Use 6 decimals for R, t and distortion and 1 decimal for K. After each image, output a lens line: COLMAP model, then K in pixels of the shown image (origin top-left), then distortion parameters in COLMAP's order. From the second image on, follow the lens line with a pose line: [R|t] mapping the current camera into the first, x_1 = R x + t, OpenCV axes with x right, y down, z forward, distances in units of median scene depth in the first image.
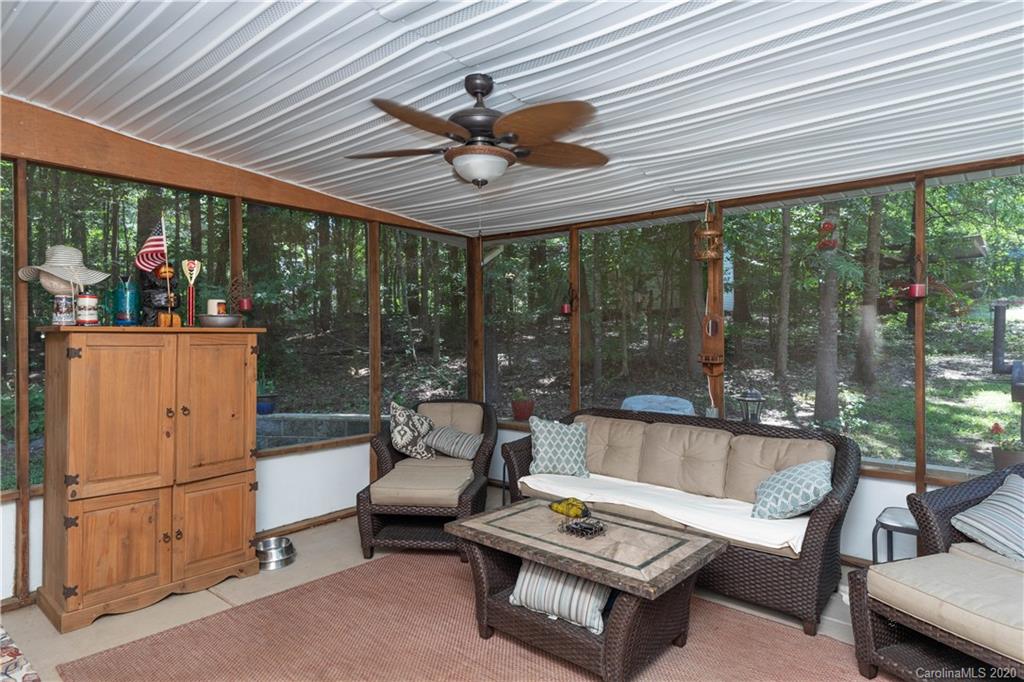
lens RADIAL K [[578.1, 0, 512.0], [0, 578.1, 341.0], [0, 0, 1]] dist [0.005679, 0.000575]
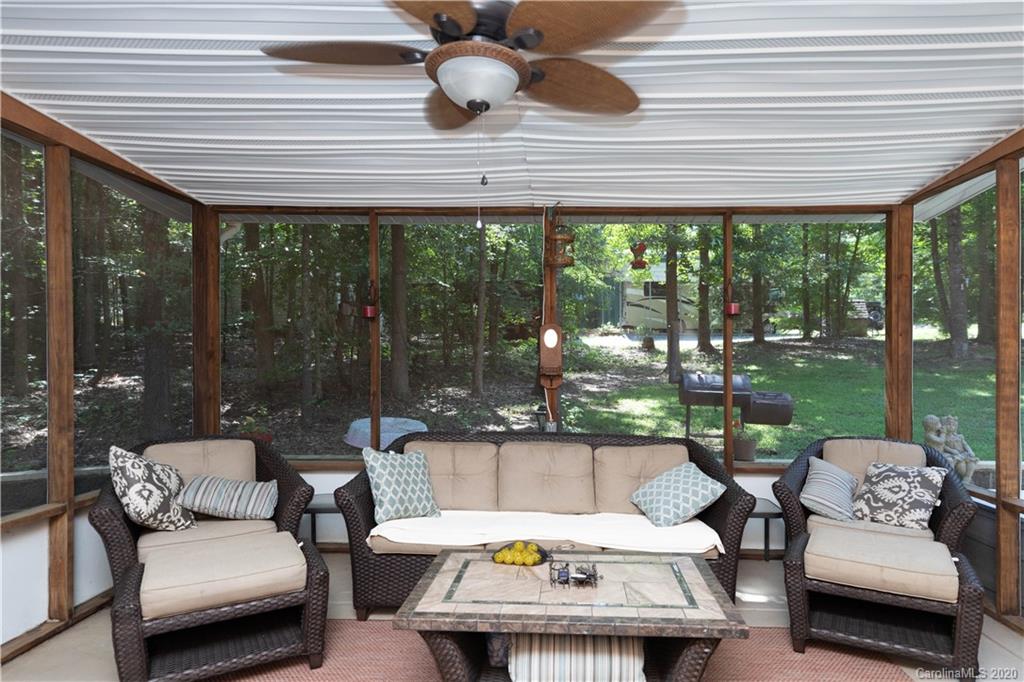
lens RADIAL K [[582.5, 0, 512.1], [0, 582.5, 364.7], [0, 0, 1]] dist [0.007588, 0.001267]
pose [[0.778451, 0.001916, 0.627703, -0.309783], [-0.001115, 0.999998, -0.001670, 0.022673], [-0.627705, 0.000600, 0.778451, 0.292978]]
